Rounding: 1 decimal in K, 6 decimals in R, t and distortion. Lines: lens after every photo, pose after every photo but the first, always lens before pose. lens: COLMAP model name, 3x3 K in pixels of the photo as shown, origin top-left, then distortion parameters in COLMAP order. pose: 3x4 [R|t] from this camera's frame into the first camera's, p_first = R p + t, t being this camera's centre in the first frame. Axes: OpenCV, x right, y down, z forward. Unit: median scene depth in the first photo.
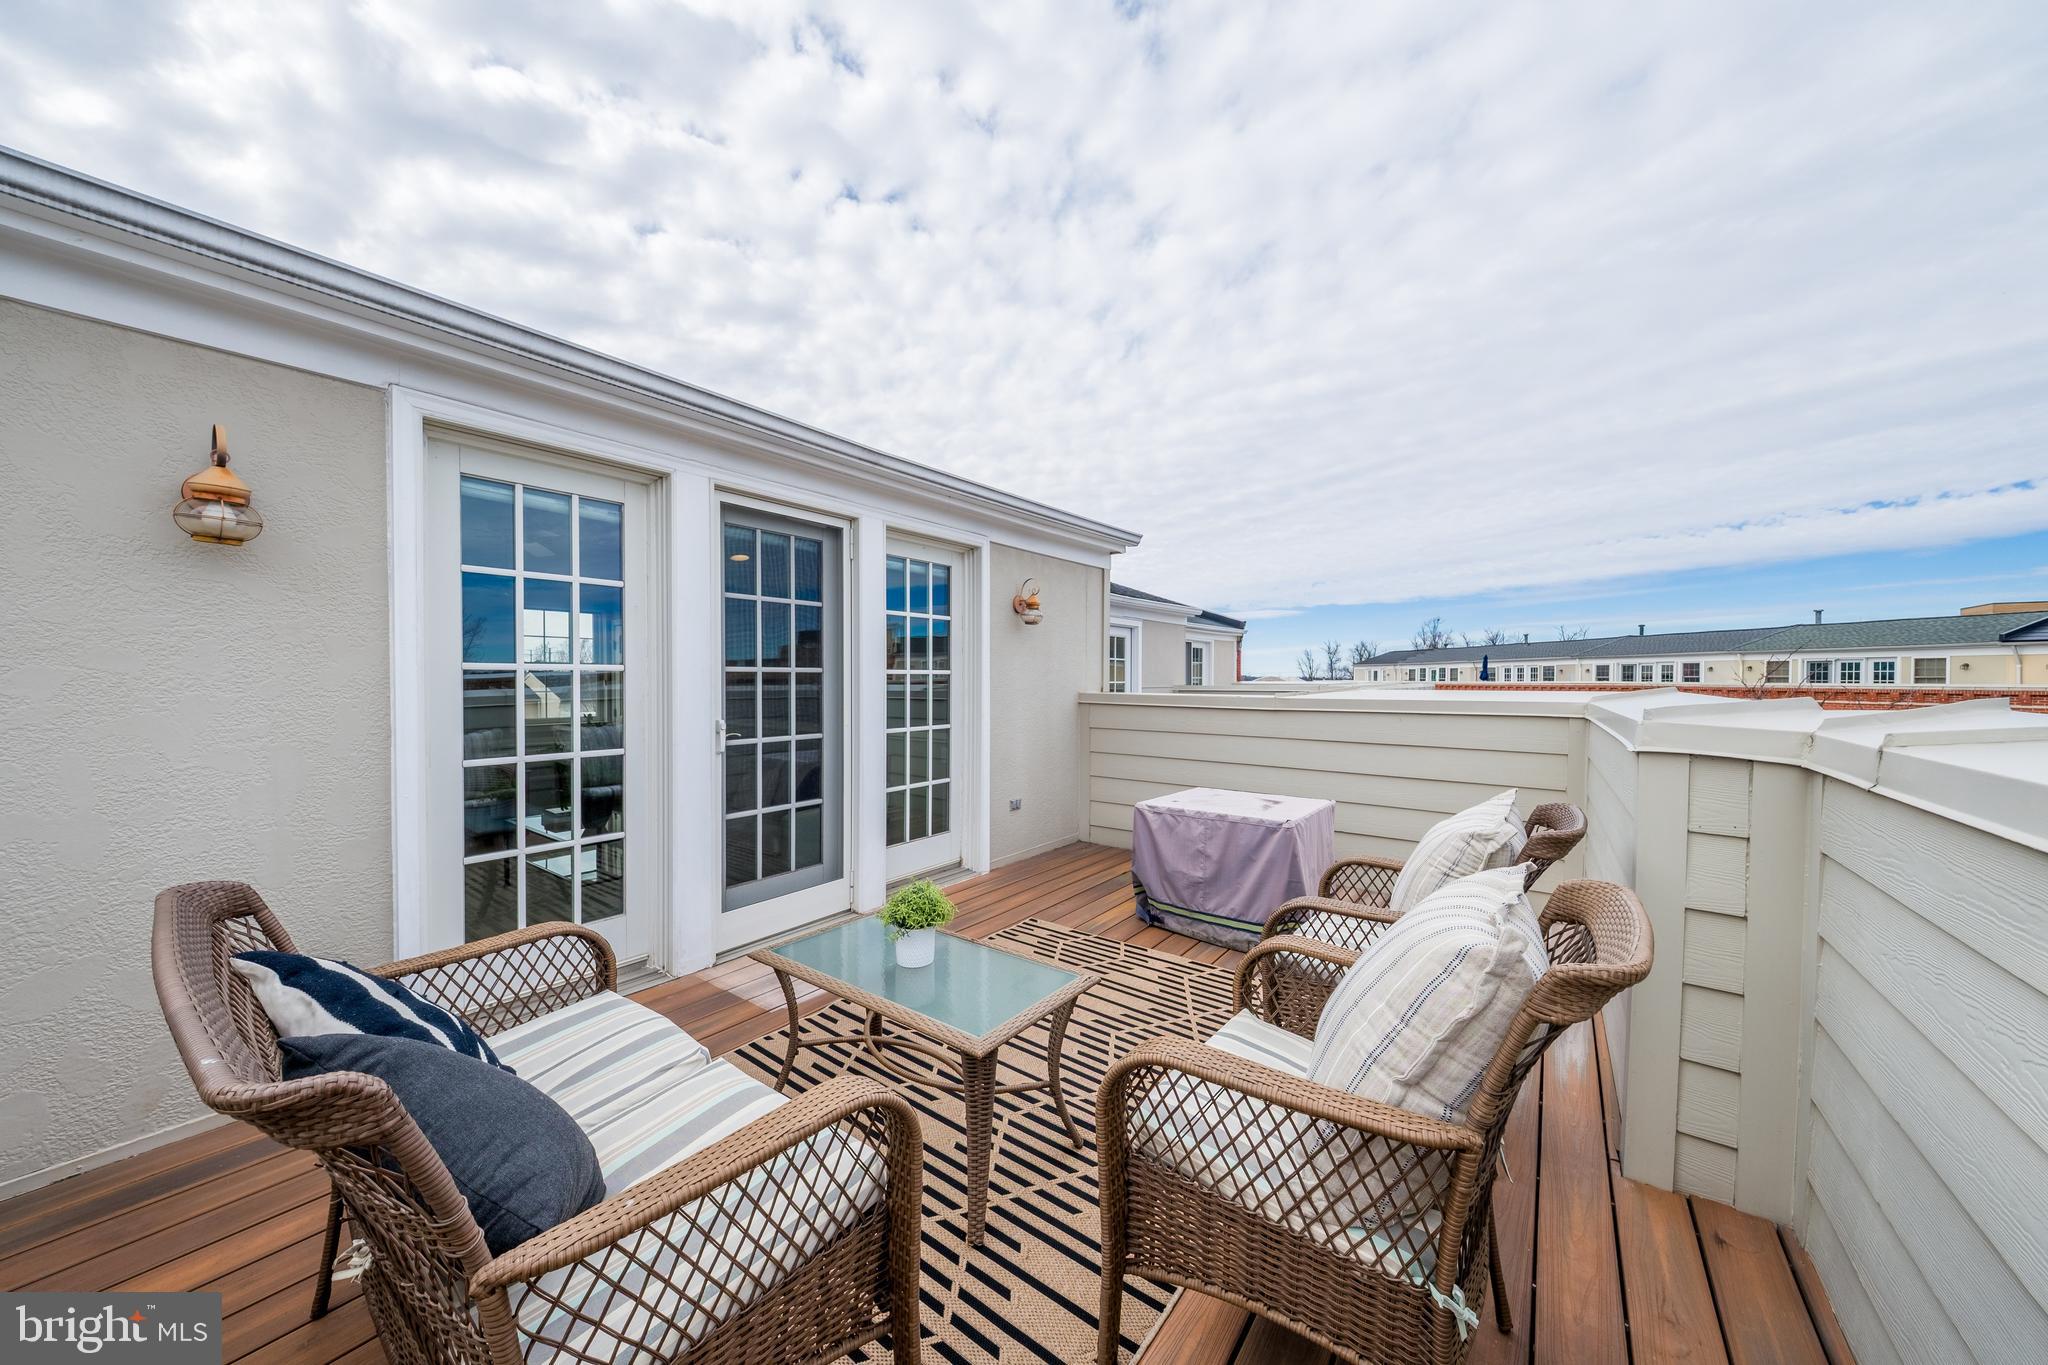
lens RADIAL K [[687.9, 0, 1039.6], [0, 687.9, 667.9], [0, 0, 1]] dist [0.015319, 0.000041]
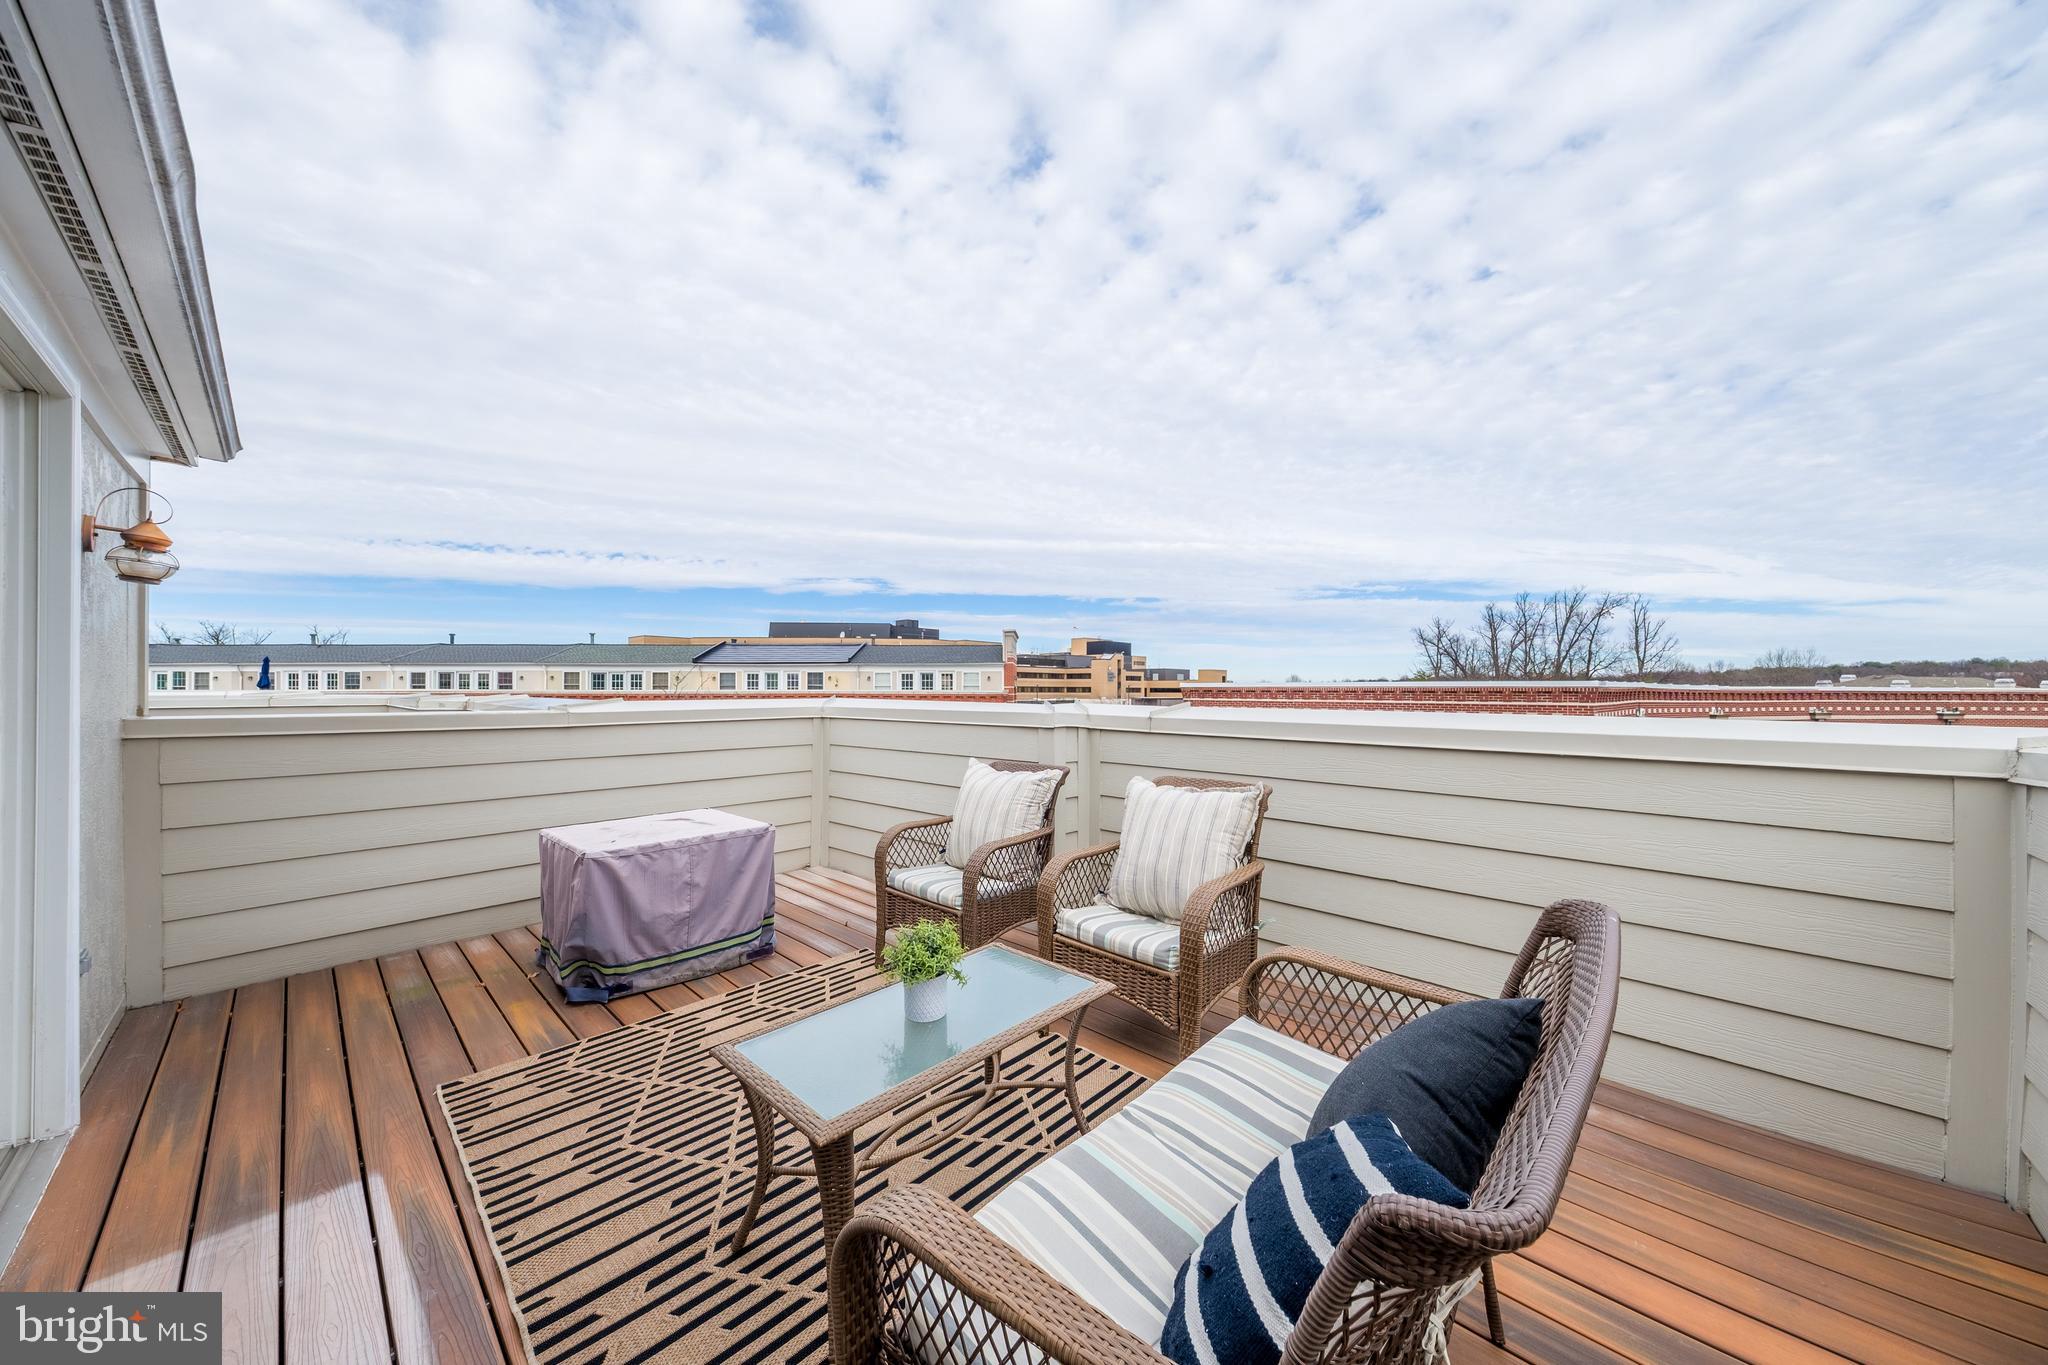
lens RADIAL K [[693.4, 0, 1028.3], [0, 693.4, 677.4], [0, 0, 1]] dist [-0.000460, -0.000010]
pose [[0.111976, 0.012293, 0.993635, -0.431928], [-0.015687, 0.999821, -0.010602, 0.000177], [-0.993587, -0.014400, 0.112149, 0.319476]]
